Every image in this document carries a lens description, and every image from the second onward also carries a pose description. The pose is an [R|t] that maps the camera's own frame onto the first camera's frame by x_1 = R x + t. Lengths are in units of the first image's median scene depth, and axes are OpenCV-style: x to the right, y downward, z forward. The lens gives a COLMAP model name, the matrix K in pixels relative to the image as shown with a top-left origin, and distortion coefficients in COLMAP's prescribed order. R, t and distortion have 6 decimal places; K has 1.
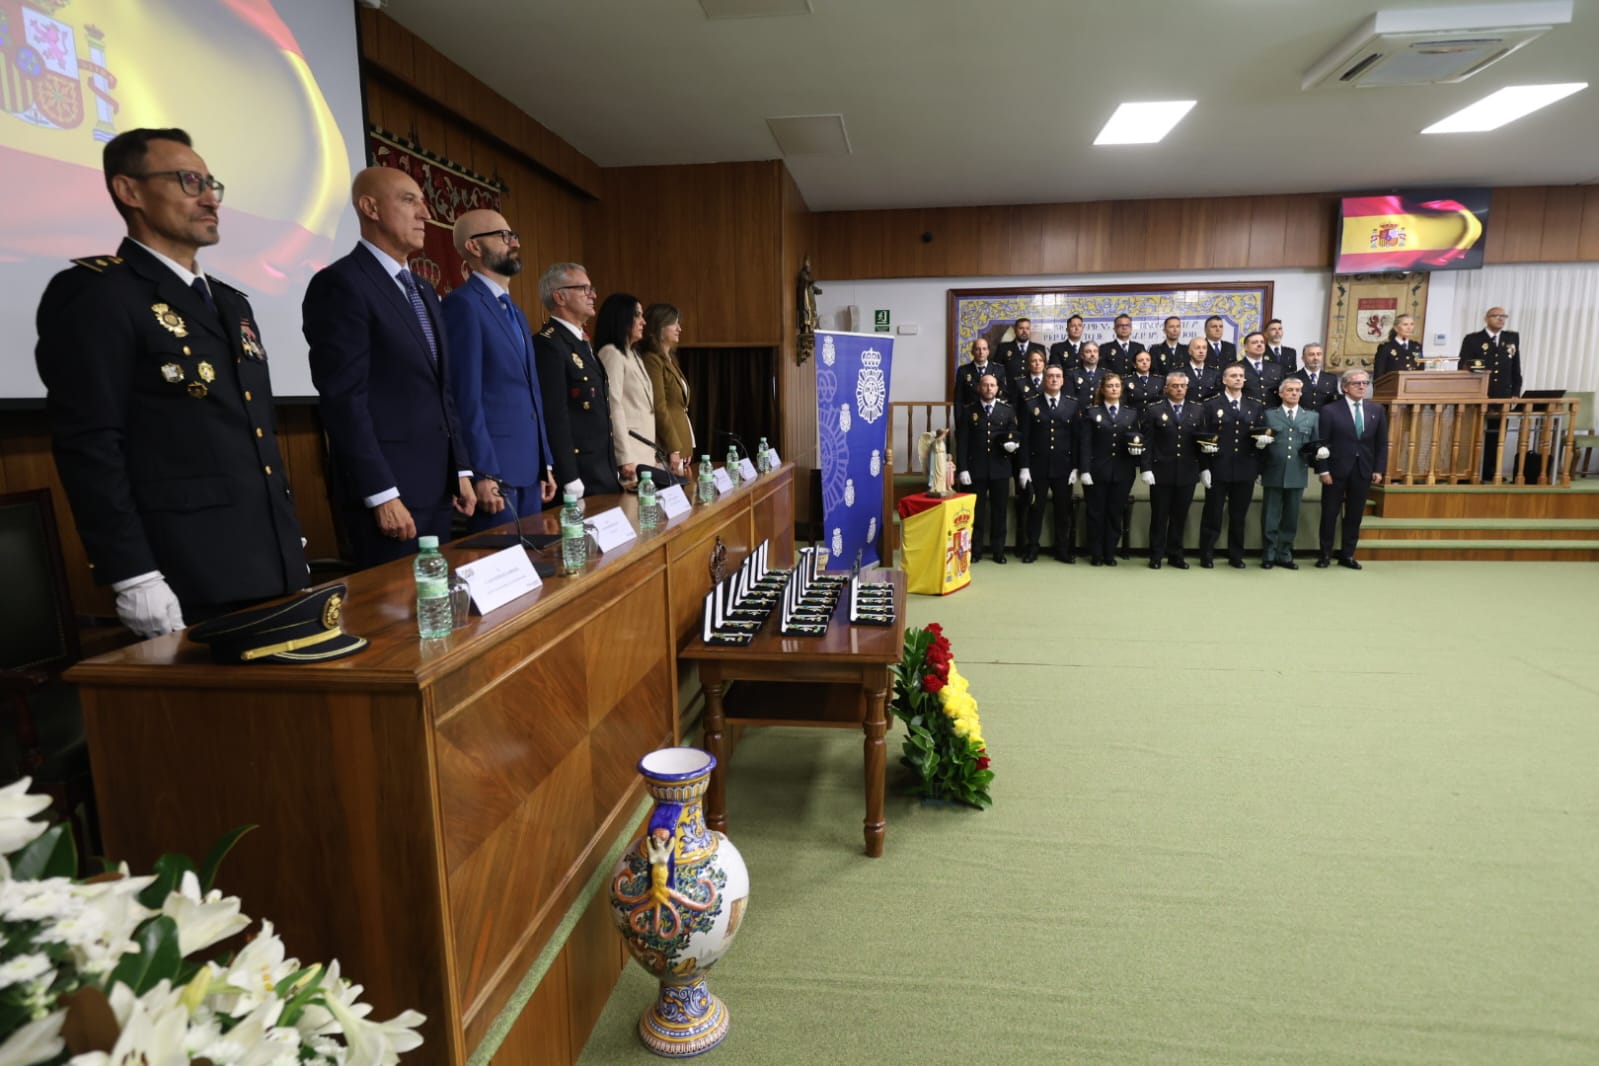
lens RADIAL K [[1009.9, 0, 763.3], [0, 1009.9, 536.9], [0, 0, 1]] dist [-0.002143, 0.001610]
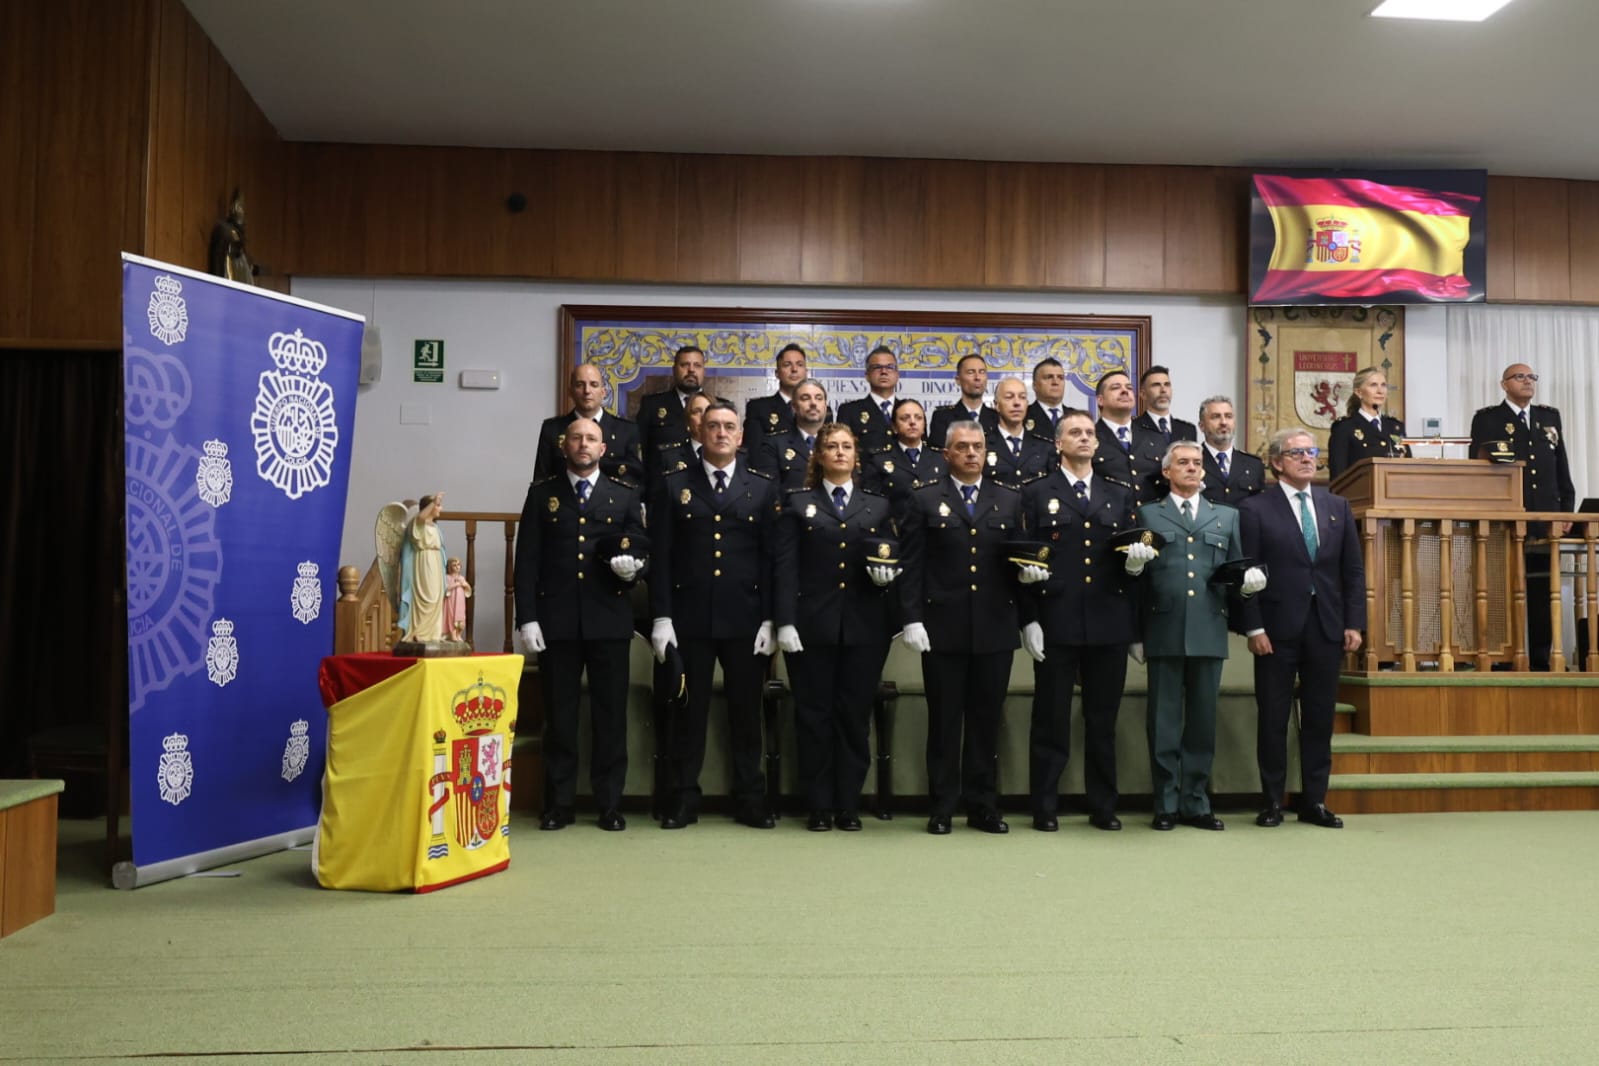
lens RADIAL K [[1628.9, 0, 799.5], [0, 1628.9, 533.0], [0, 0, 1]] dist [-0.008430, 0.009219]
pose [[0.974484, 0.027347, 0.222785, 0.150005], [0.018922, 0.979008, -0.202940, 0.044227], [-0.223658, 0.201977, 0.953510, 0.266062]]
